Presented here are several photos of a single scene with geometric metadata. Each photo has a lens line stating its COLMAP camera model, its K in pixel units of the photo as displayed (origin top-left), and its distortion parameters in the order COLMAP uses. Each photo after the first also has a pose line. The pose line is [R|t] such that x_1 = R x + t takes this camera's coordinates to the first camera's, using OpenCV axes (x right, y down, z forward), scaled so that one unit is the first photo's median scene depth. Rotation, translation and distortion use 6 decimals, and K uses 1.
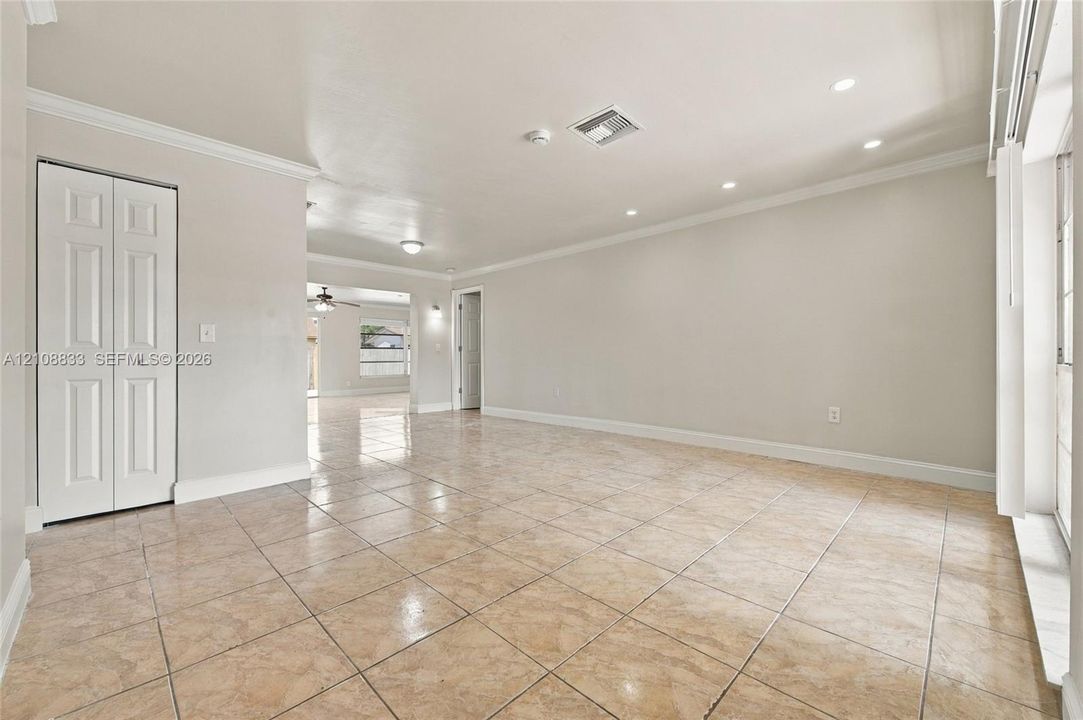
lens RADIAL K [[424.1, 0, 547.5], [0, 424.1, 353.5], [0, 0, 1]] dist [0.005320, -0.000130]
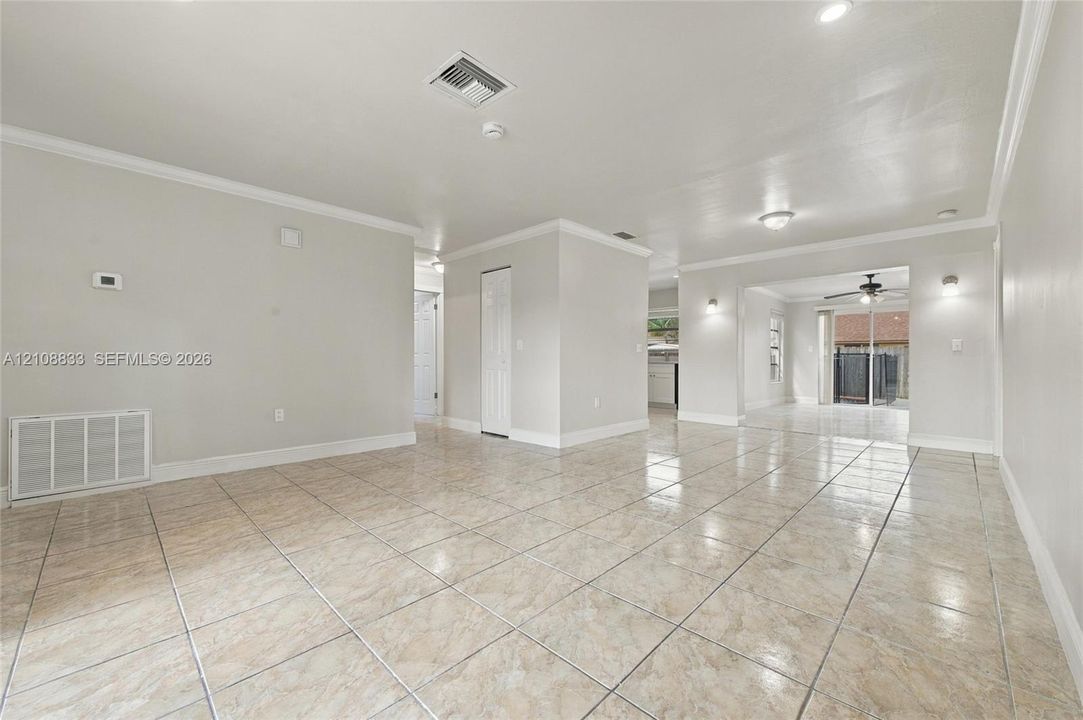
lens RADIAL K [[424.1, 0, 547.5], [0, 424.1, 353.5], [0, 0, 1]] dist [0.005320, -0.000130]
pose [[0.013082, -0.002653, -0.999911, 1.162652], [0.005042, 0.999984, -0.002587, -0.010613], [0.999902, -0.005007, 0.013095, 1.353284]]
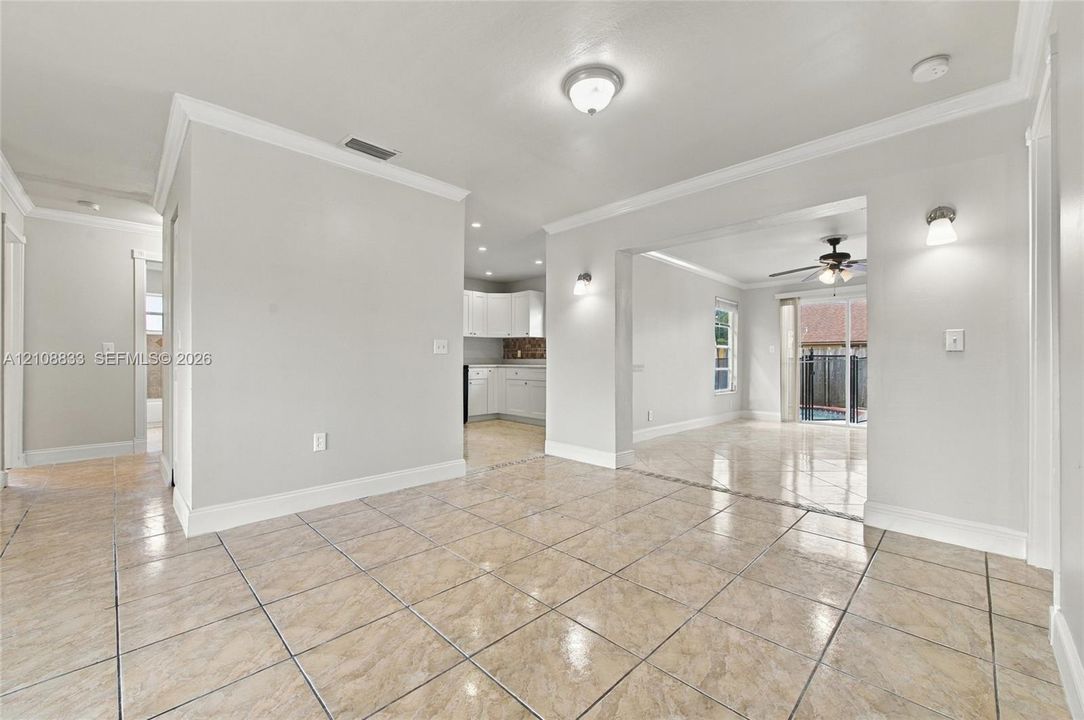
lens RADIAL K [[427.2, 0, 542.0], [0, 427.2, 360.0], [0, 0, 1]] dist [-0.000586, -0.007503]
pose [[-0.002681, 0.010979, -0.999936, 0.179232], [0.002869, 0.999936, 0.010972, -0.015900], [0.999992, -0.002840, -0.002713, 2.339165]]
